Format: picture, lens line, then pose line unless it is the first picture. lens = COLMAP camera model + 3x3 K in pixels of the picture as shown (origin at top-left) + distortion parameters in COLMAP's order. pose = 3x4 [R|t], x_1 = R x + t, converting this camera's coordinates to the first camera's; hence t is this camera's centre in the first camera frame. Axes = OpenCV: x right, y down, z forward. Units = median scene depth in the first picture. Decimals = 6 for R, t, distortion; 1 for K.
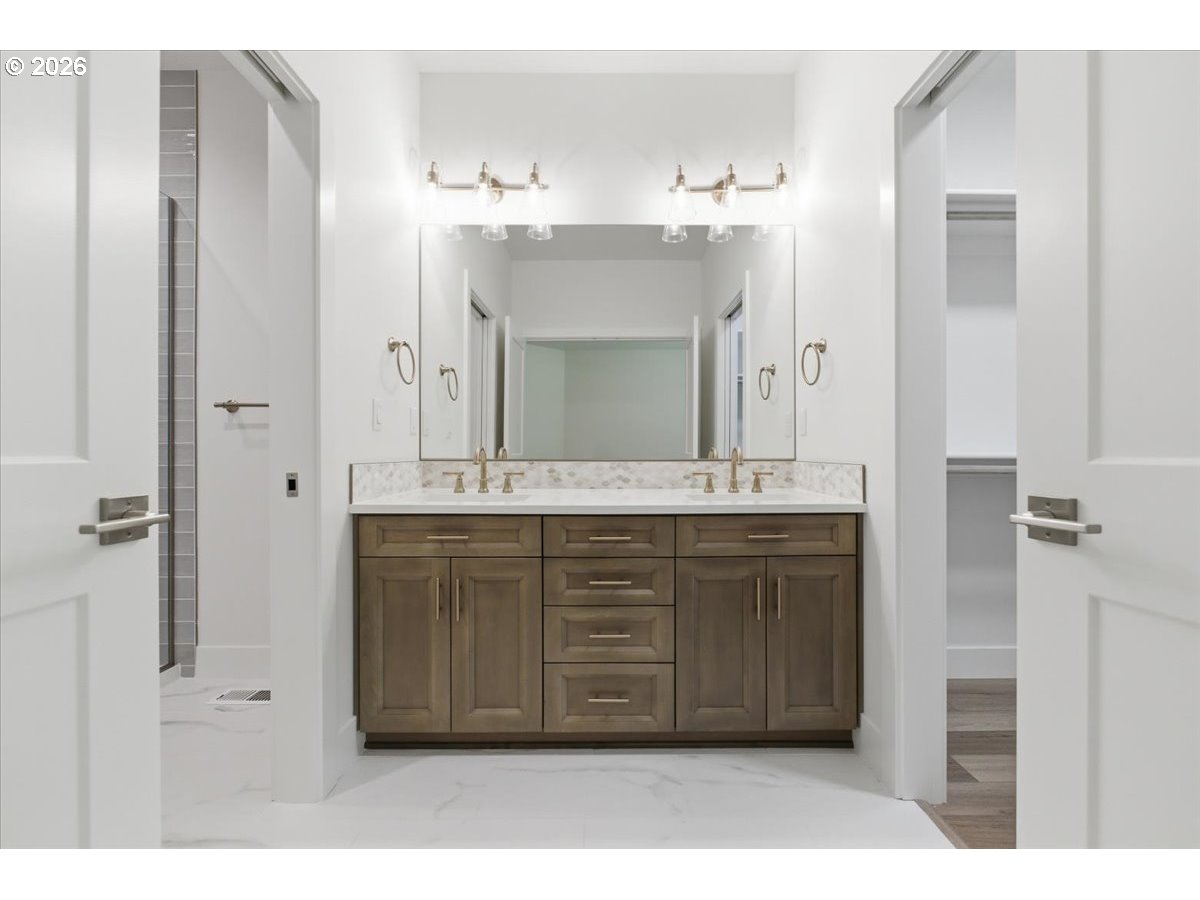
lens RADIAL K [[515.1, 0, 607.9], [0, 515.1, 456.7], [0, 0, 1]] dist [-0.001221, 0.000043]
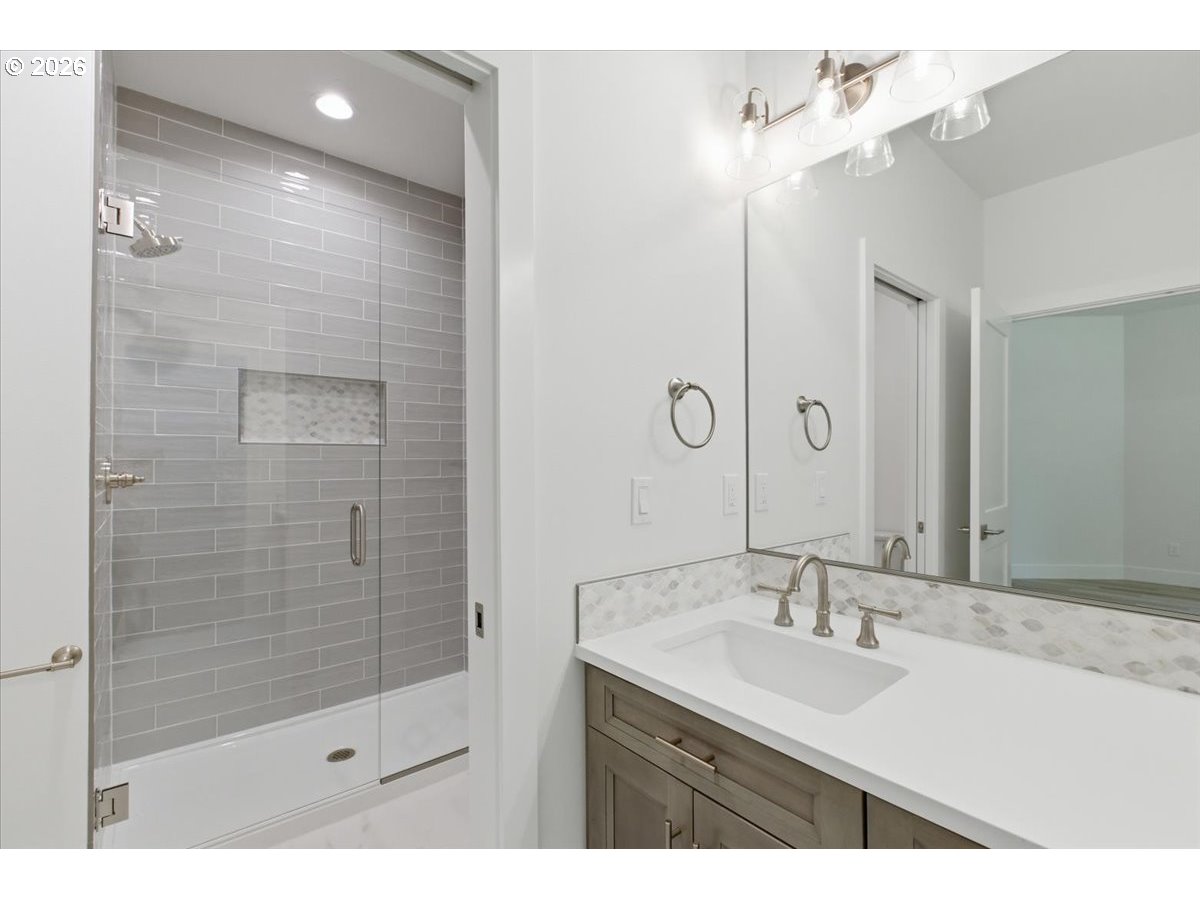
lens RADIAL K [[546.7, 0, 601.9], [0, 546.7, 459.8], [0, 0, 1]] dist [-0.004089, -0.001551]
pose [[0.642064, -0.000880, -0.766651, 0.069474], [-0.005022, 0.999973, -0.005354, -0.140990], [0.766635, 0.007287, 0.642042, 0.544863]]
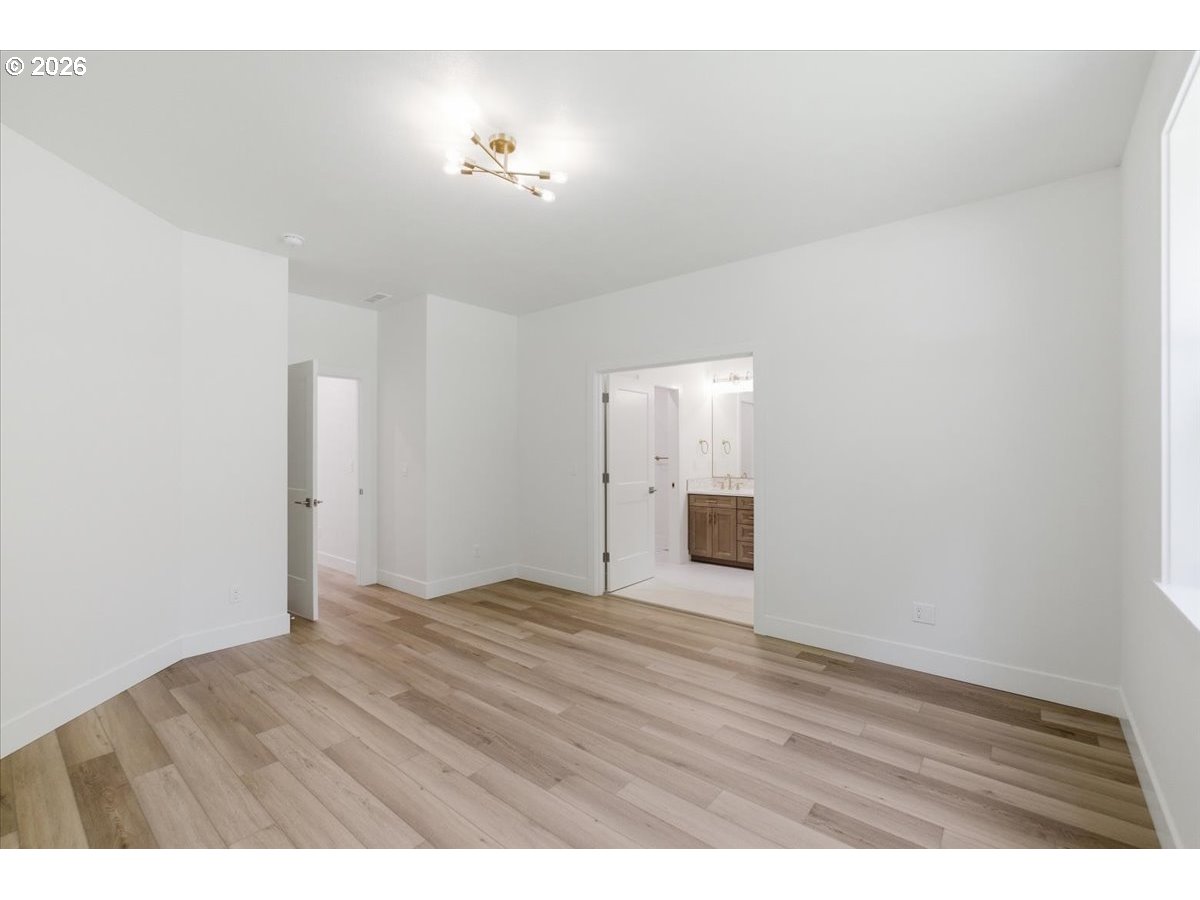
lens RADIAL K [[515.1, 0, 607.9], [0, 515.1, 456.7], [0, 0, 1]] dist [-0.001221, 0.000043]
pose [[0.769589, 0.002505, -0.638534, 1.350010], [0.000544, 0.999989, 0.004580, -0.160465], [0.638539, -0.003872, 0.769580, -2.090695]]
